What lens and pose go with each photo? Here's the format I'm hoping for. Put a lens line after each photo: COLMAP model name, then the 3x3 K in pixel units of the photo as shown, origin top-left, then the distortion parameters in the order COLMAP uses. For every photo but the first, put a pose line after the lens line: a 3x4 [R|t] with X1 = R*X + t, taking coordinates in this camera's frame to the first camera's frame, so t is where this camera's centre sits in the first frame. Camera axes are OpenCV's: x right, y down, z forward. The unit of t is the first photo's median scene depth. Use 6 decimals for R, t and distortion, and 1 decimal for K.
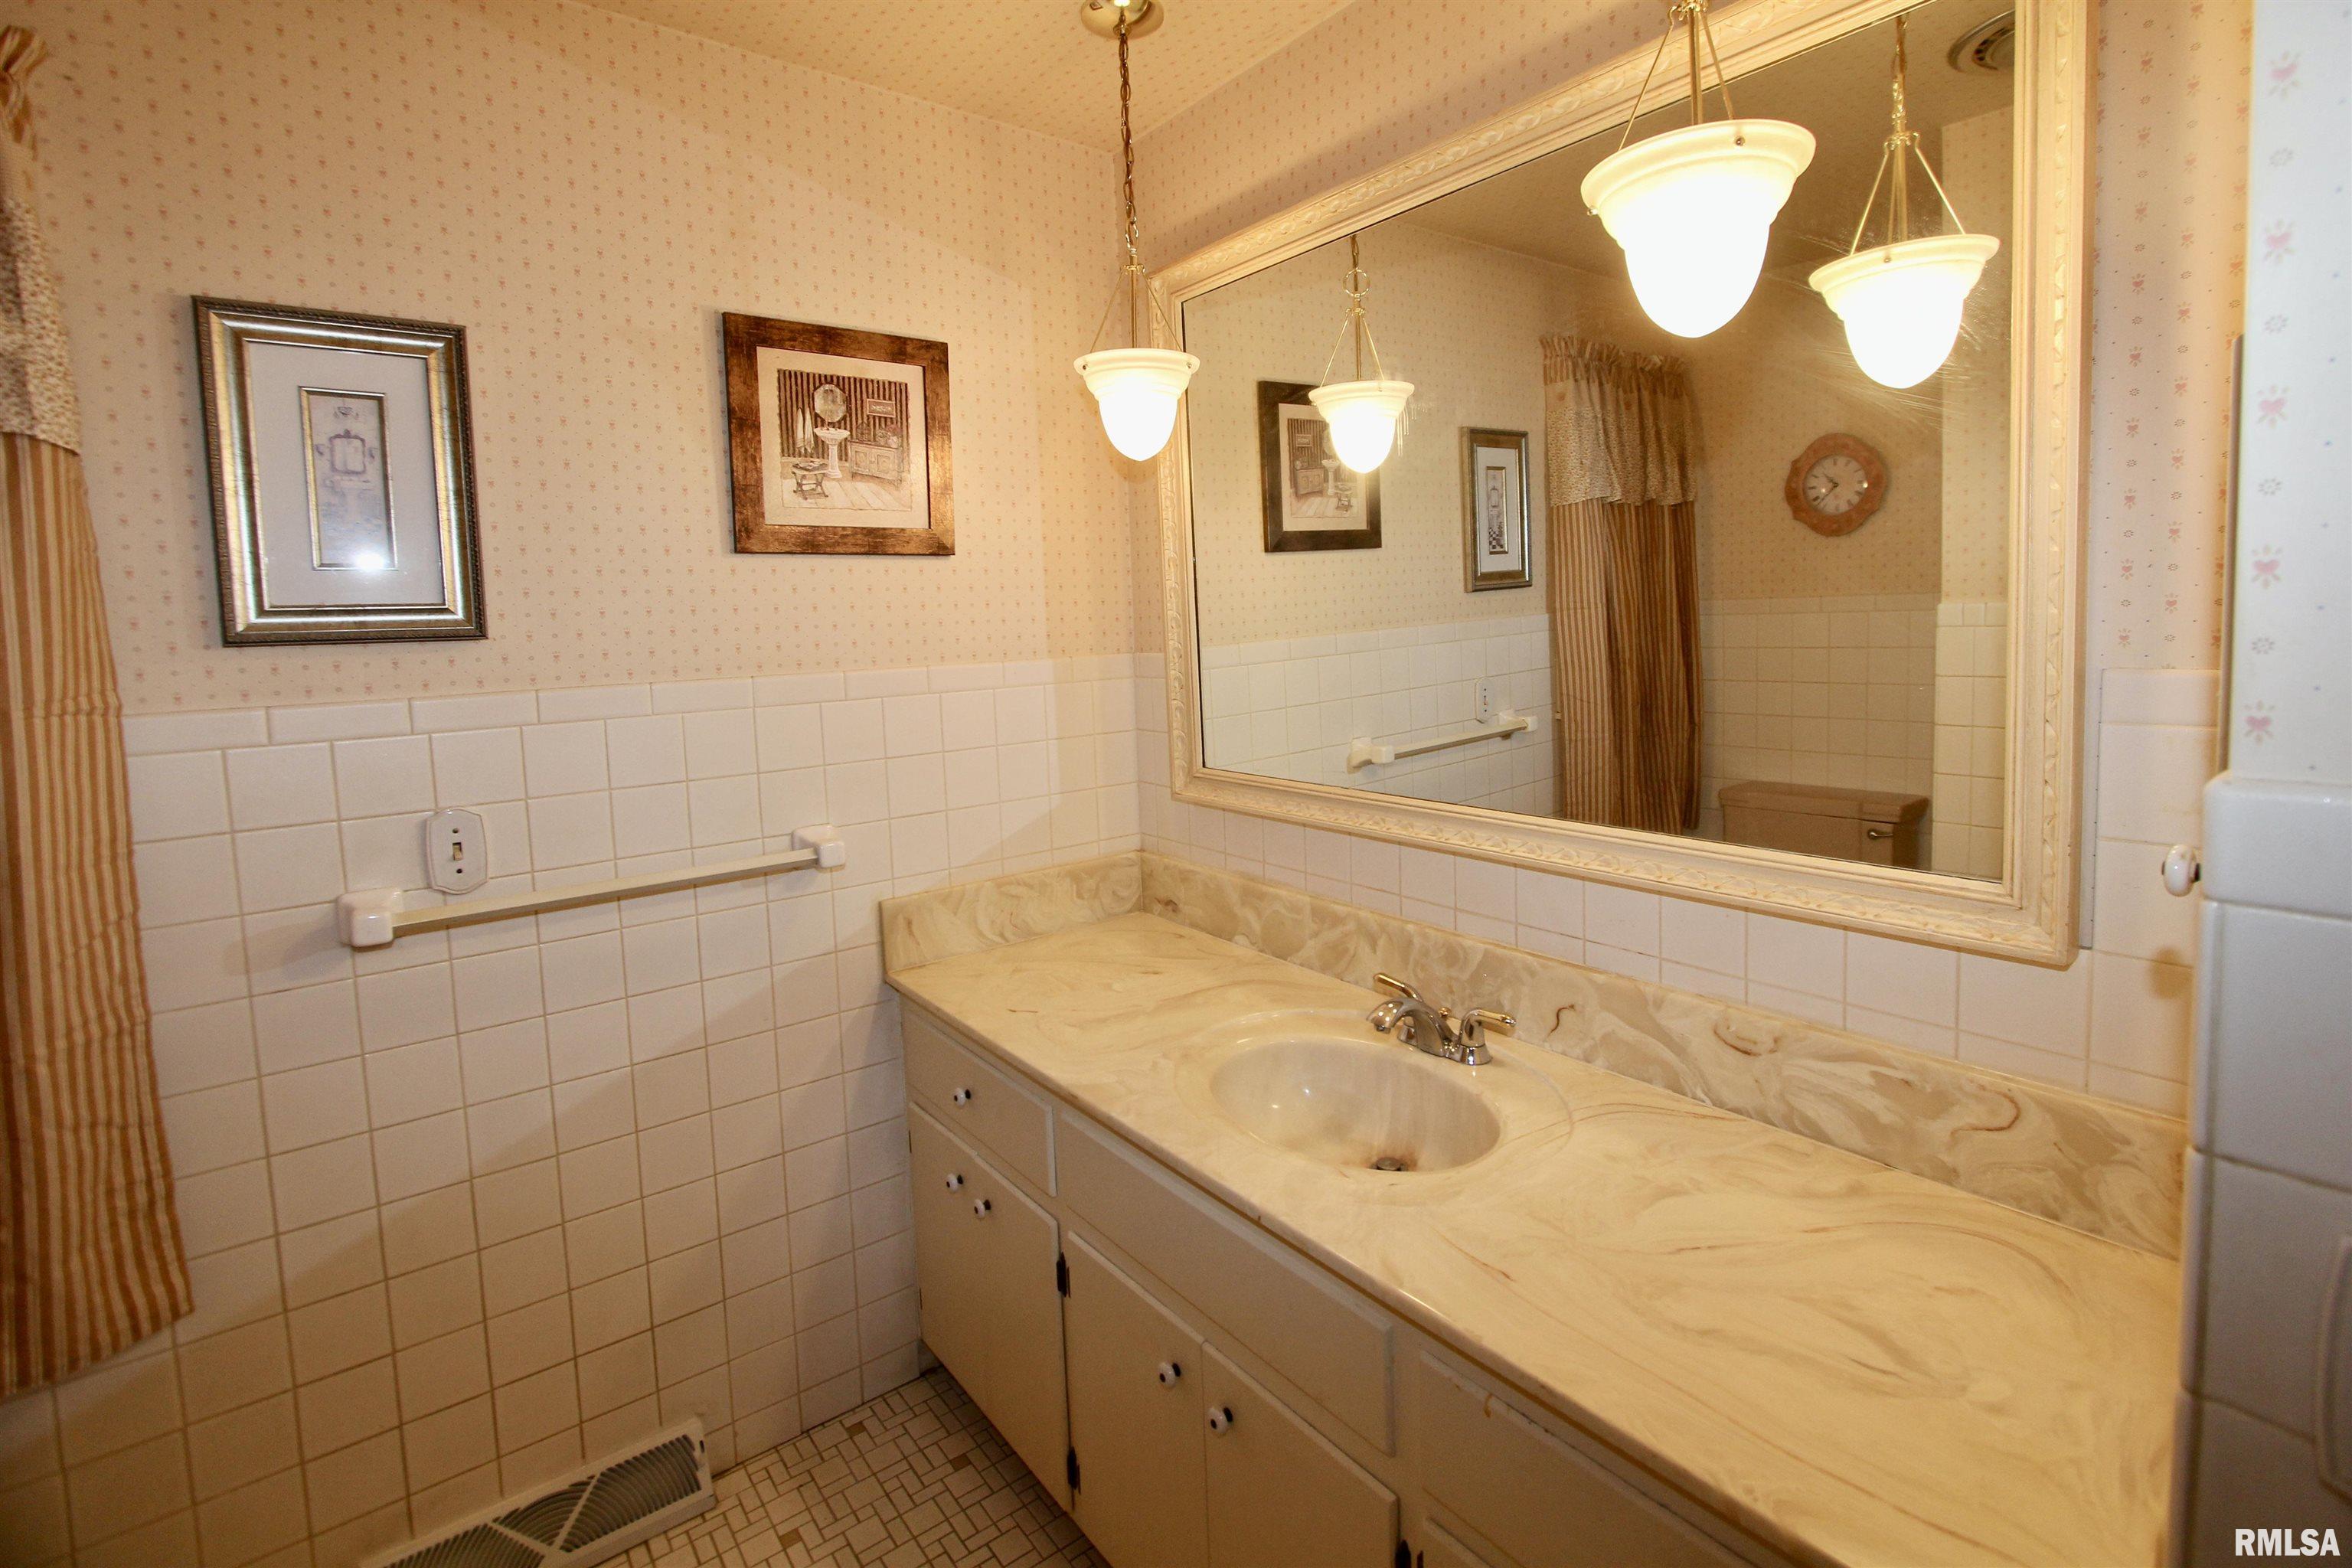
lens RADIAL K [[1080.5, 0, 1218.3], [0, 1080.5, 695.8], [0, 0, 1]] dist [-0.015621, 0.002400]
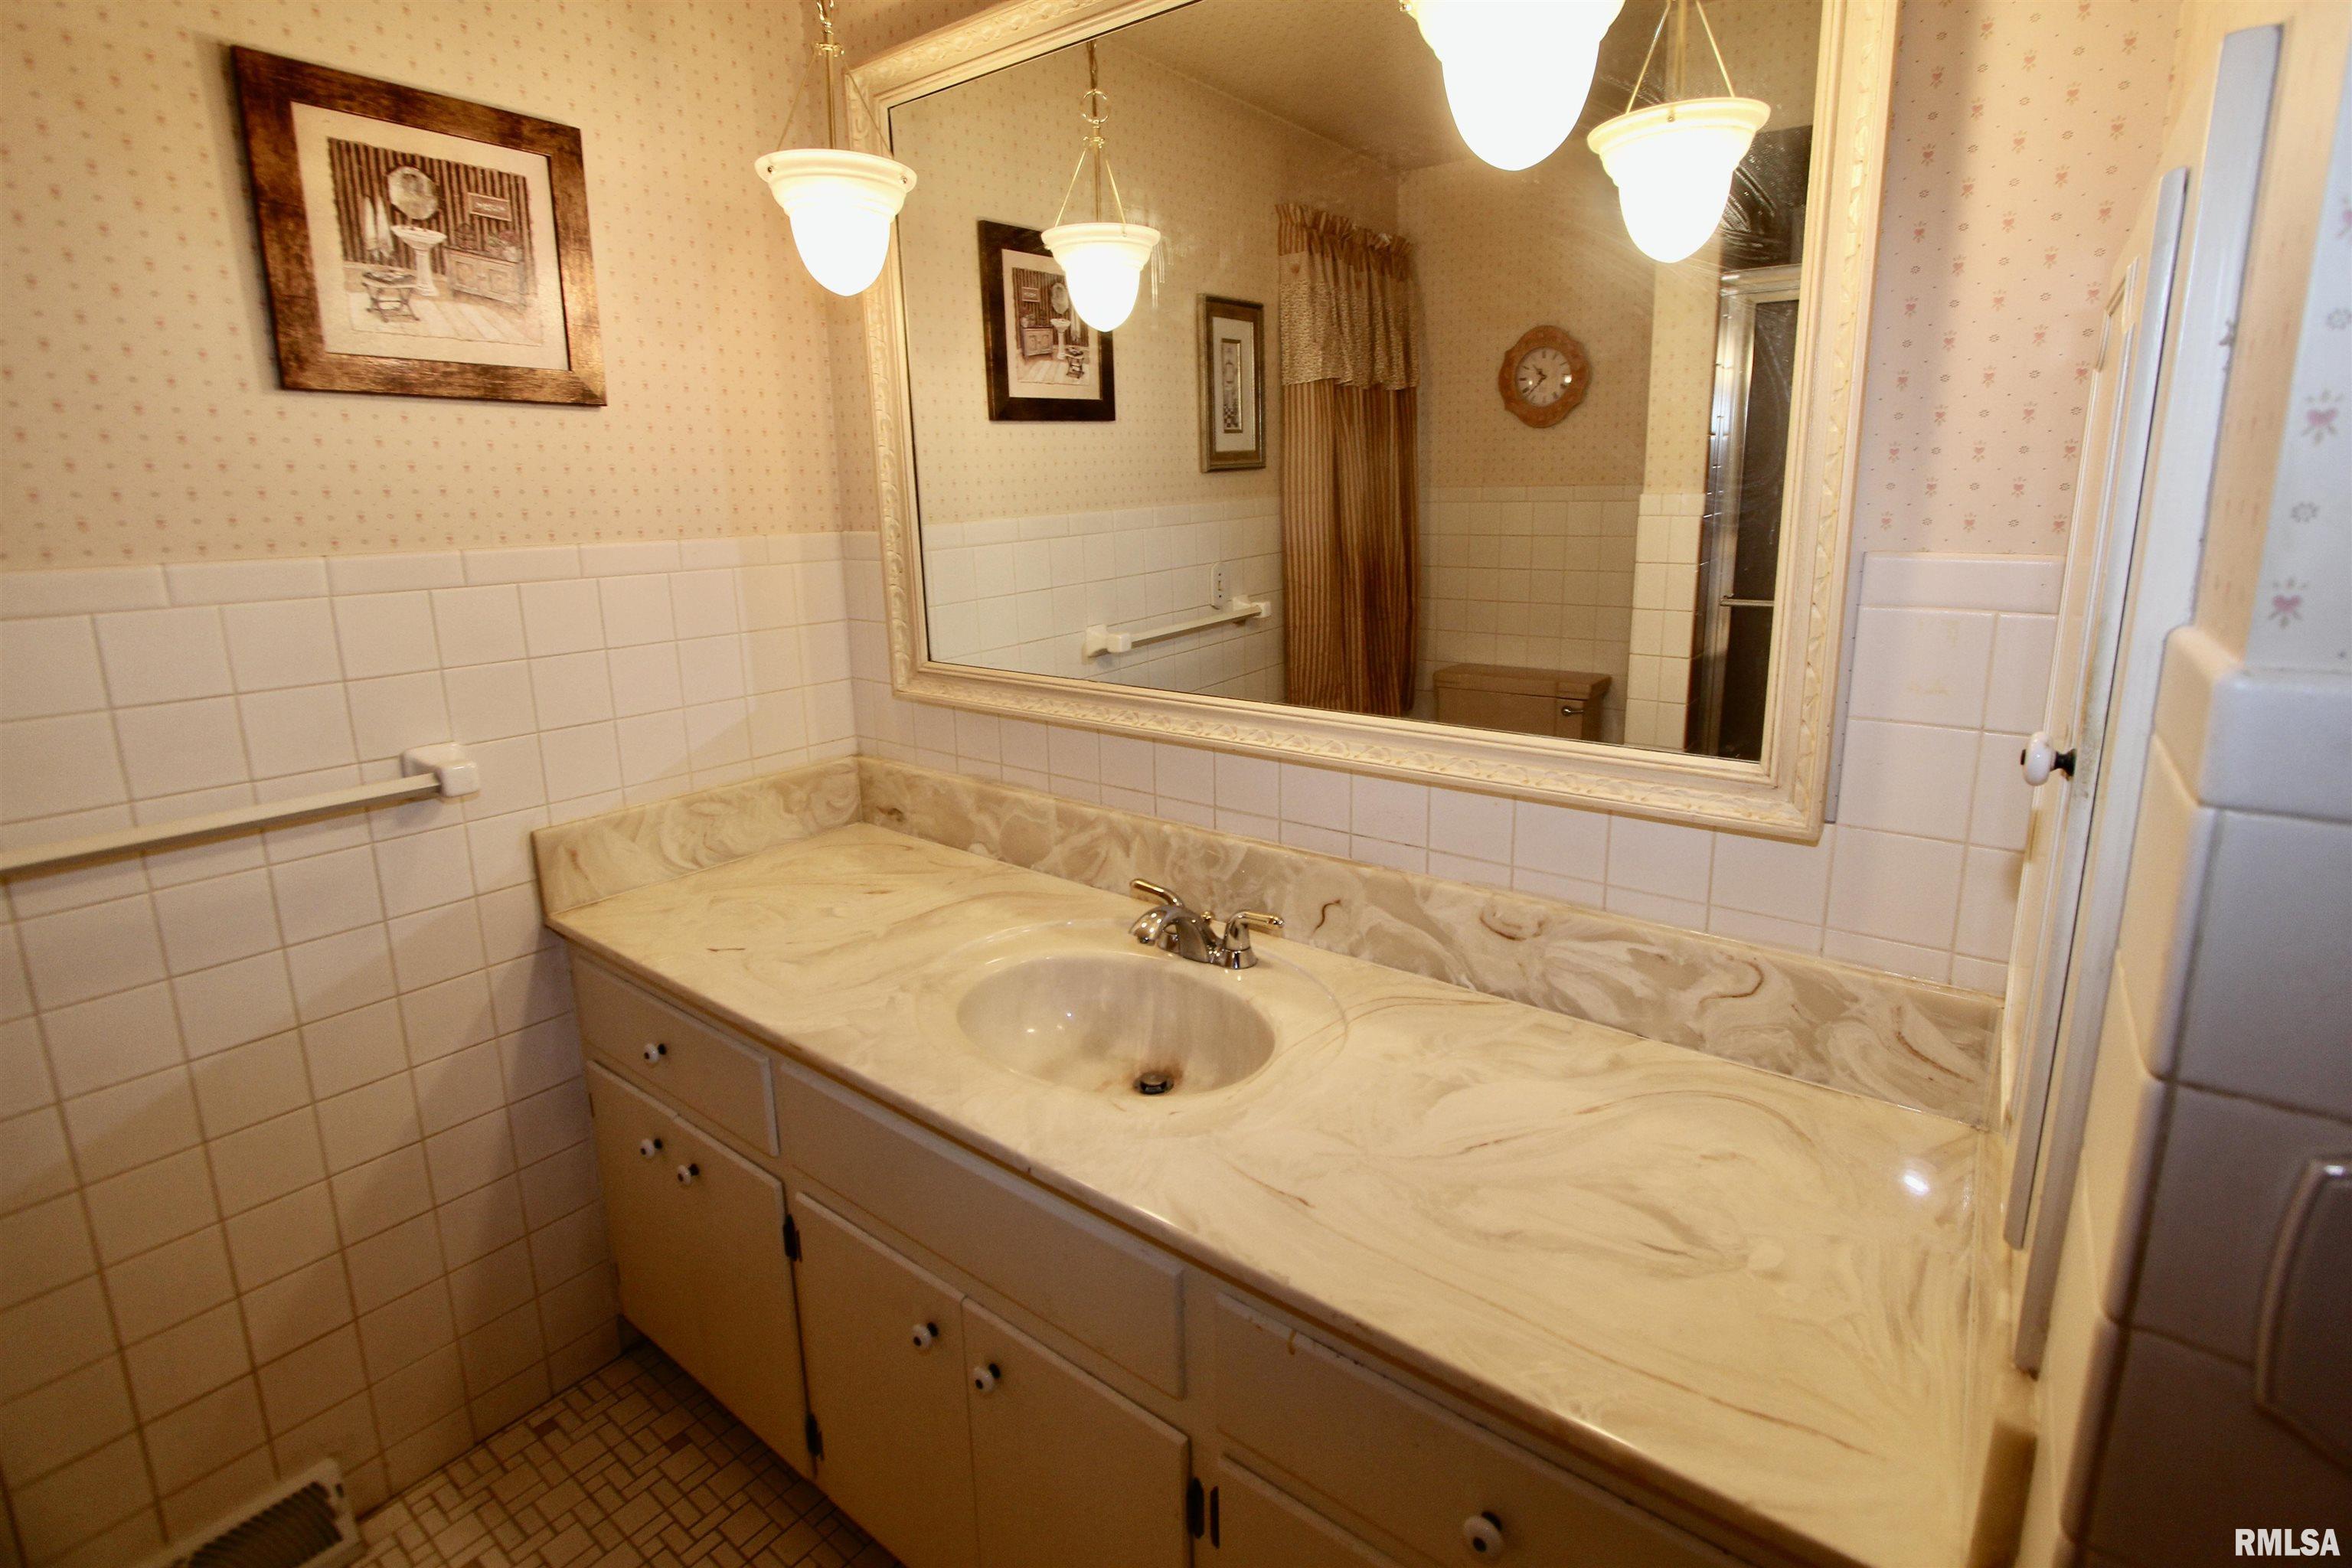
lens RADIAL K [[1080.5, 0, 1213.6], [0, 1080.5, 705.0], [0, 0, 1]] dist [-0.015621, 0.002400]
pose [[0.965929, -0.029628, 0.257104, -0.020907], [0.000554, 0.993660, 0.112425, 0.002482], [-0.258805, -0.108452, 0.959822, 0.097355]]
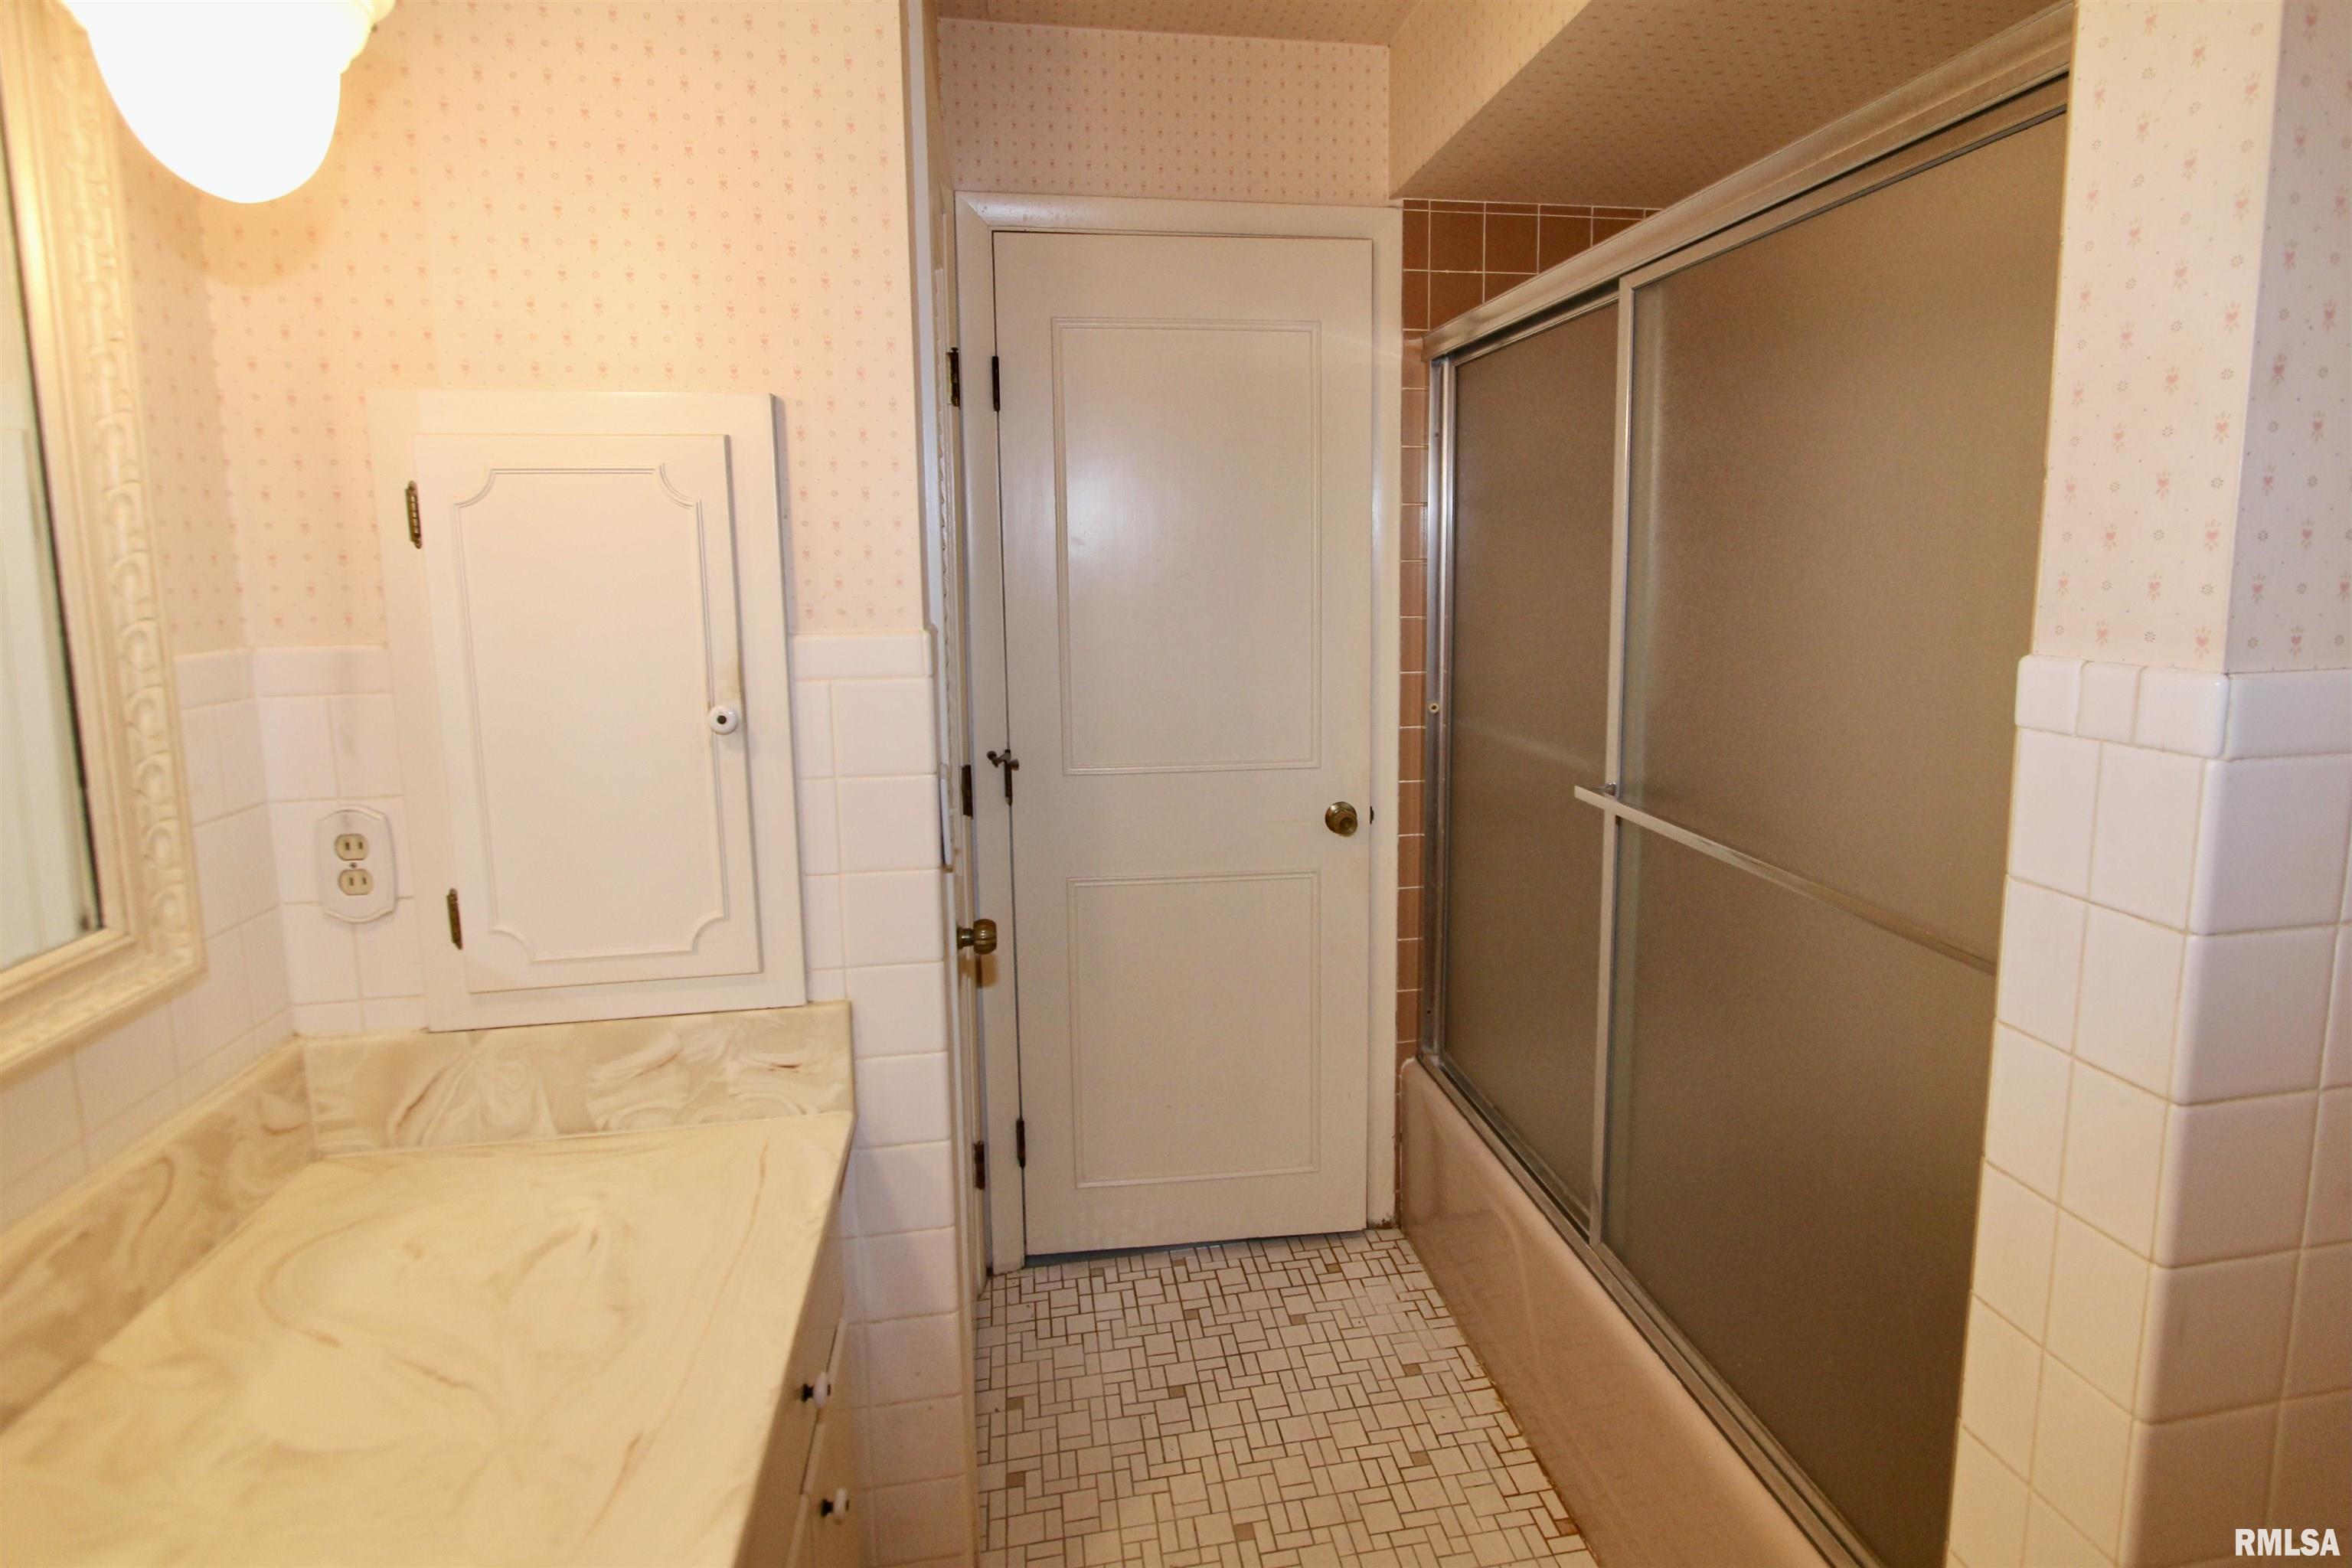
lens RADIAL K [[1165.7, 0, 1212.3], [0, 1165.7, 682.4], [0, 0, 1]] dist [-0.014357, 0.001234]
pose [[-0.876946, -0.004486, 0.480568, -0.288530], [0.086929, 0.981982, 0.167796, -0.056409], [-0.472662, 0.188923, -0.860755, 0.827933]]
